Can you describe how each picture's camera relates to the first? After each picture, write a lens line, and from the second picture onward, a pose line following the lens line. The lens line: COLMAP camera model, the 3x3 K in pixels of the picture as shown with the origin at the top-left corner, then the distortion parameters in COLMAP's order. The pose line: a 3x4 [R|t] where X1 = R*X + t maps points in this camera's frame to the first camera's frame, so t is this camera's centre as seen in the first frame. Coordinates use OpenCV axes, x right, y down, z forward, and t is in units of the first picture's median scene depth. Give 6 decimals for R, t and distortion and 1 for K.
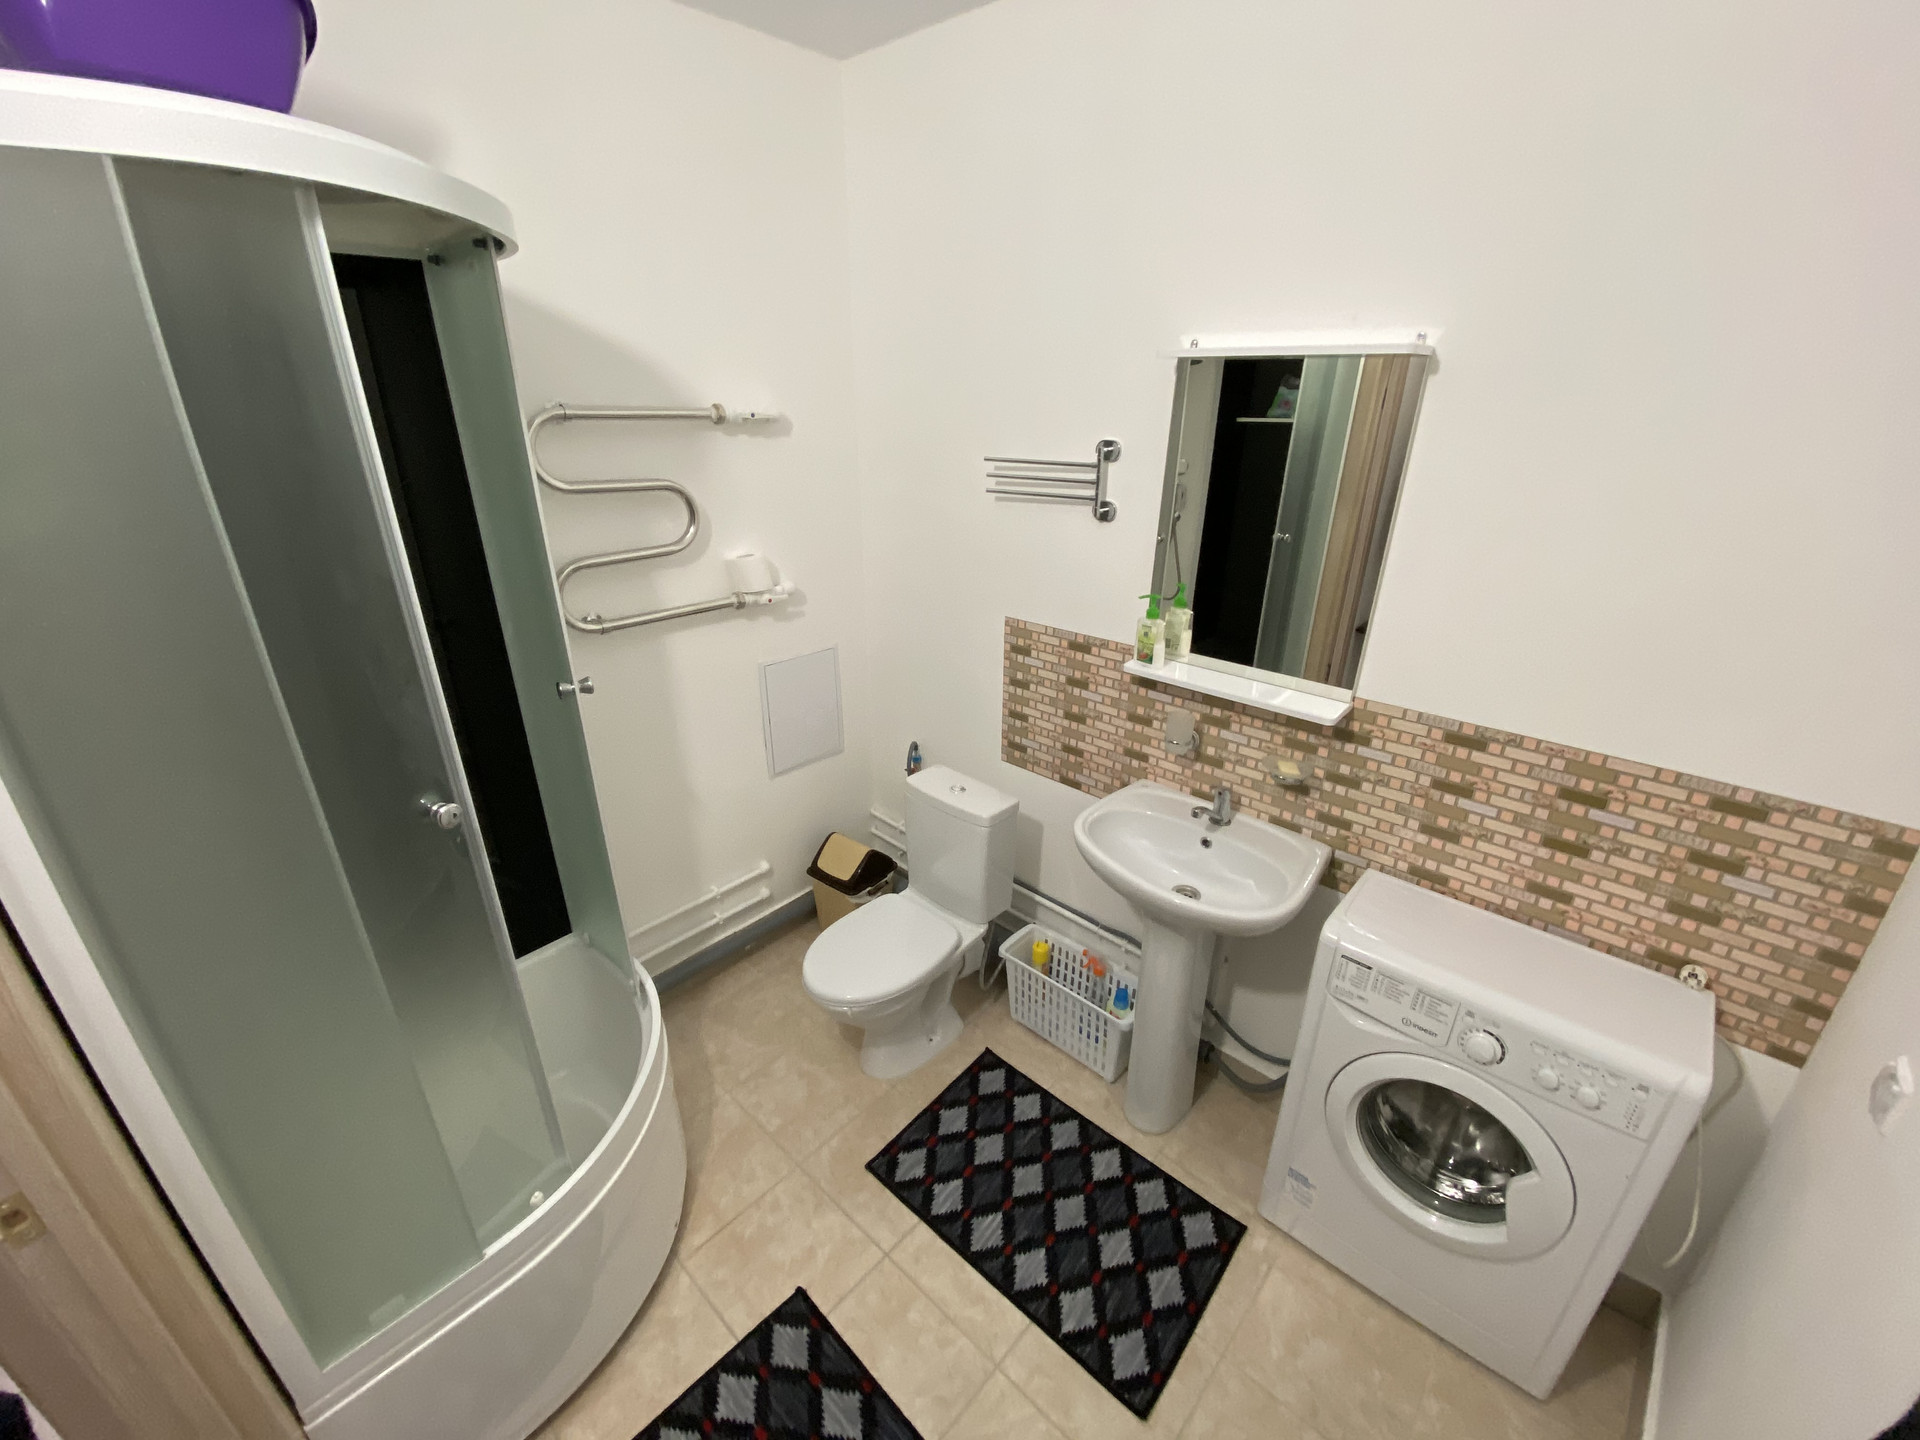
lens RADIAL K [[759.2, 0, 960.0], [0, 759.2, 720.0], [0, 0, 1]] dist [0.000676, 0.000011]
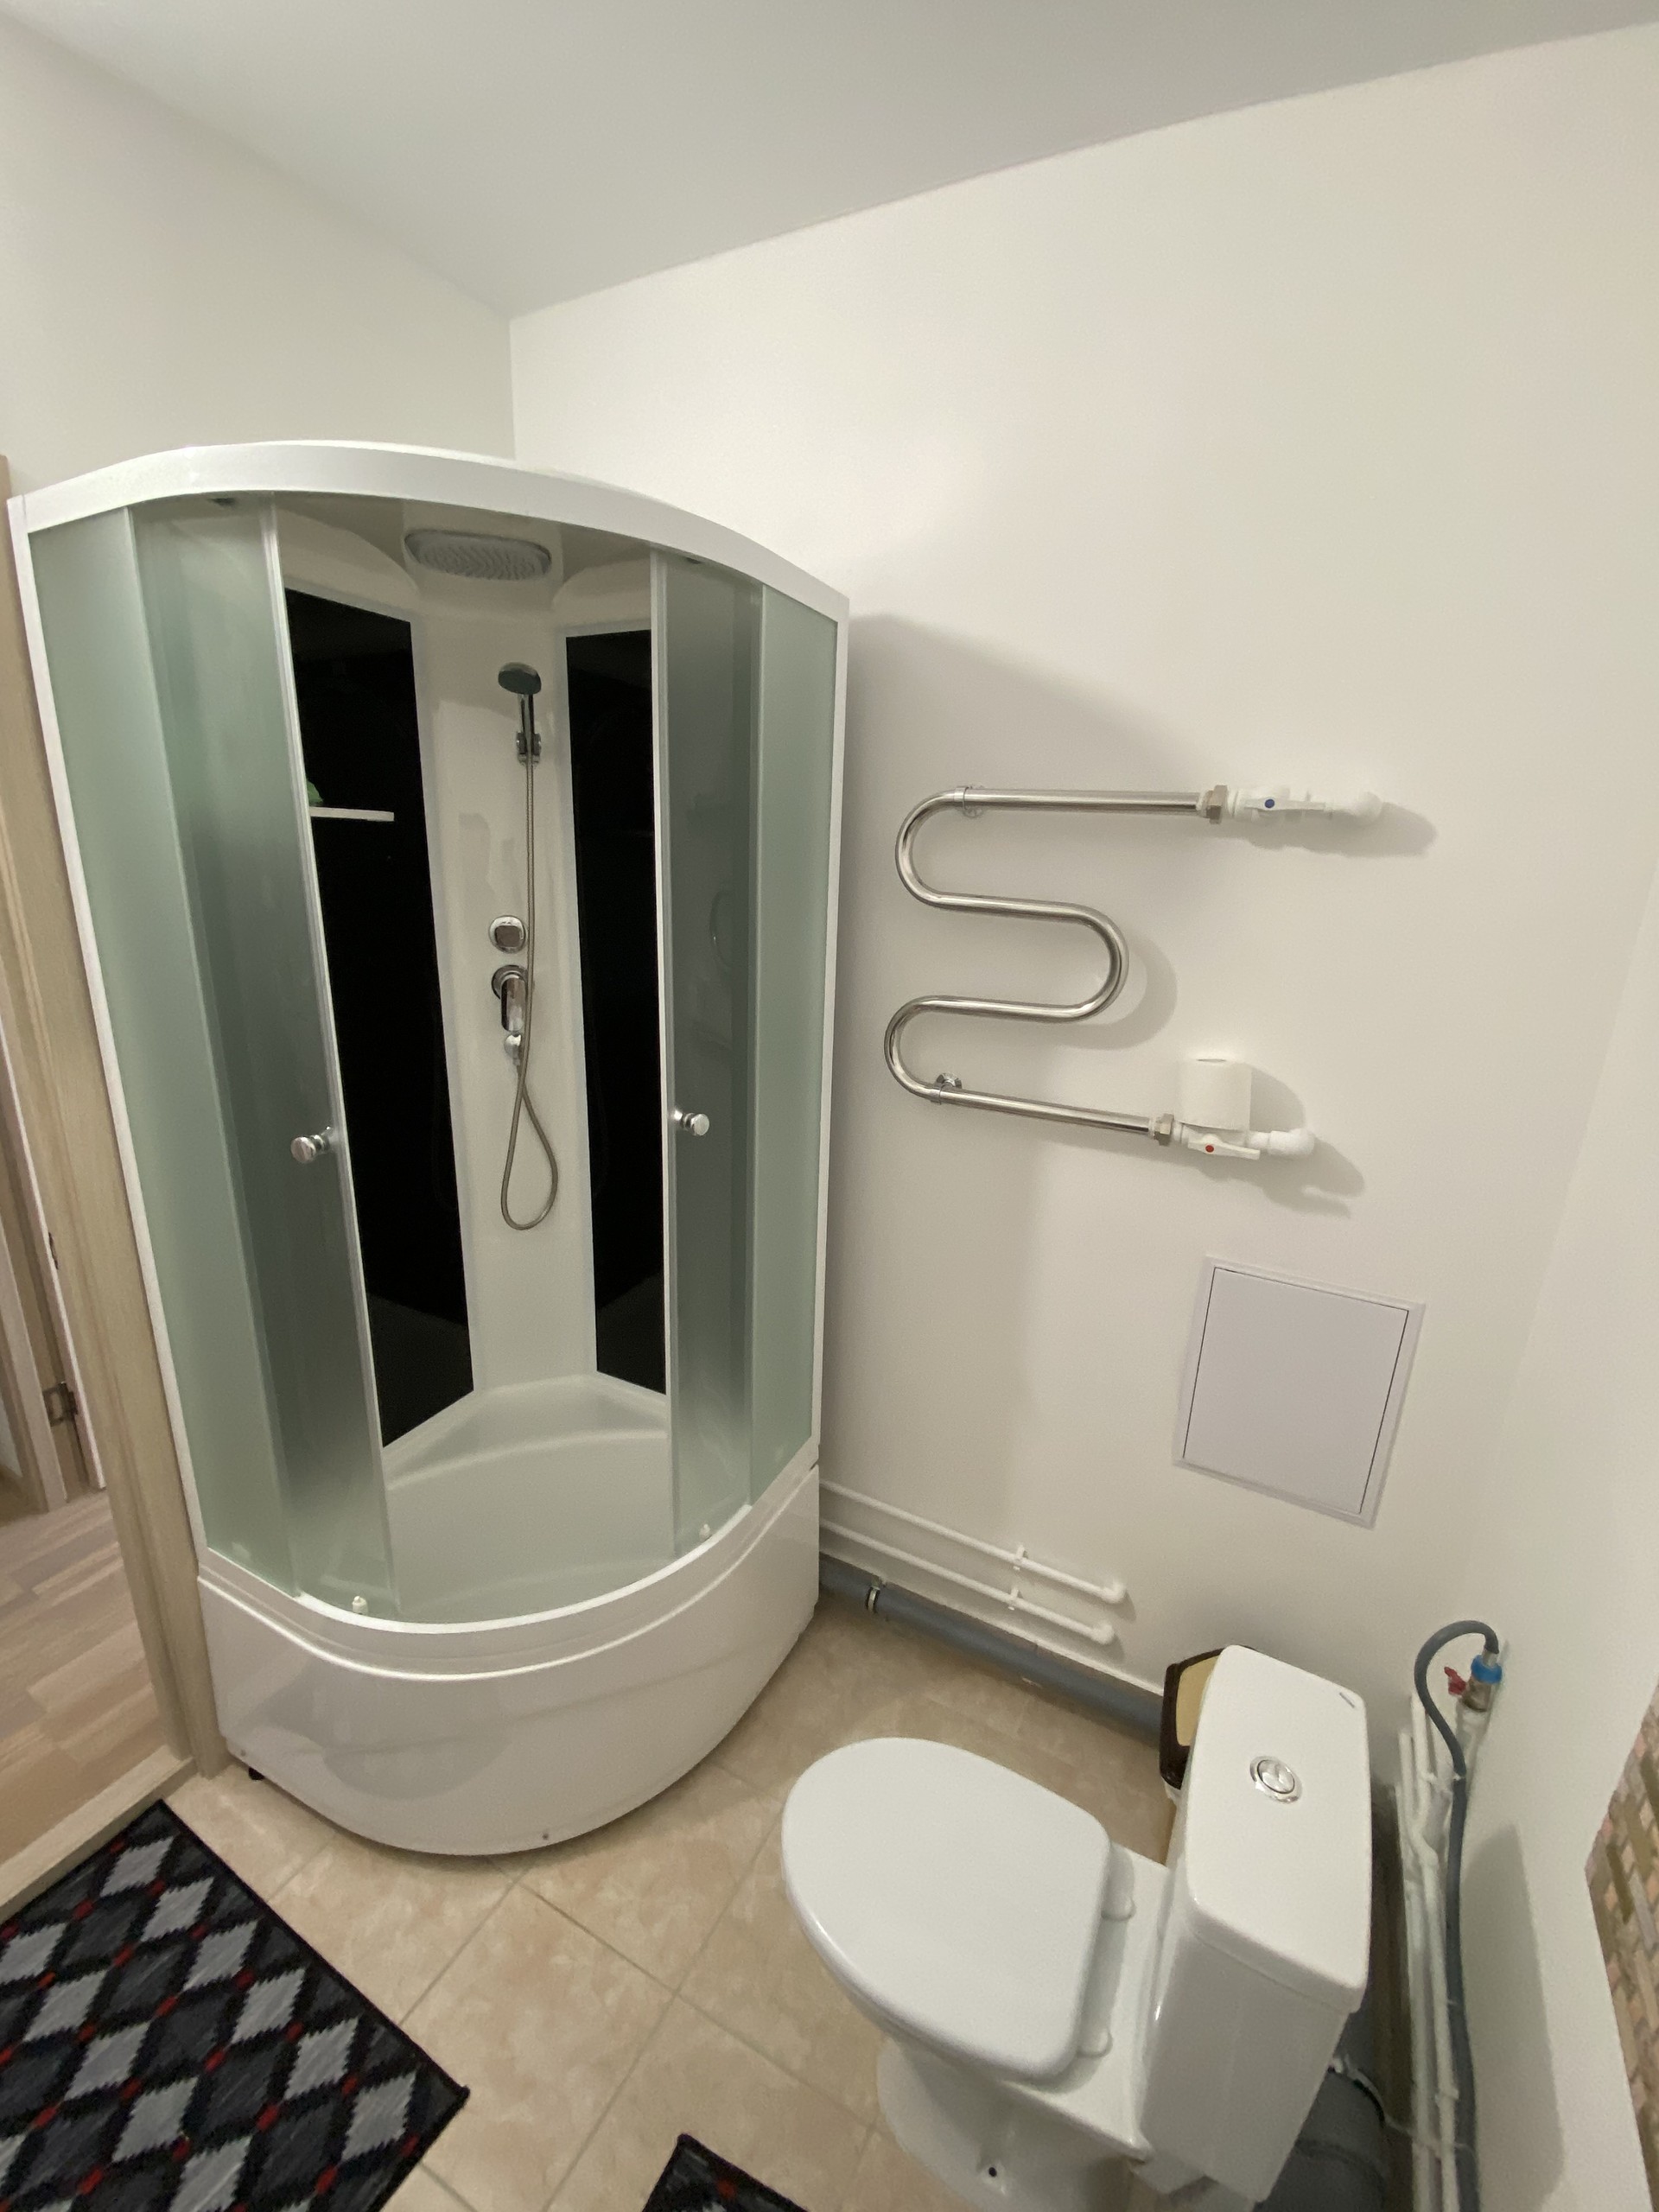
lens RADIAL K [[913.2, 0, 829.5], [0, 913.2, 1106.0], [0, 0, 1]] dist [0.001644, -0.009941]
pose [[0.256116, 0.262660, -0.930277, 0.270215], [-0.401051, 0.904512, 0.144971, -0.177355], [0.879524, 0.335959, 0.337000, 0.570633]]
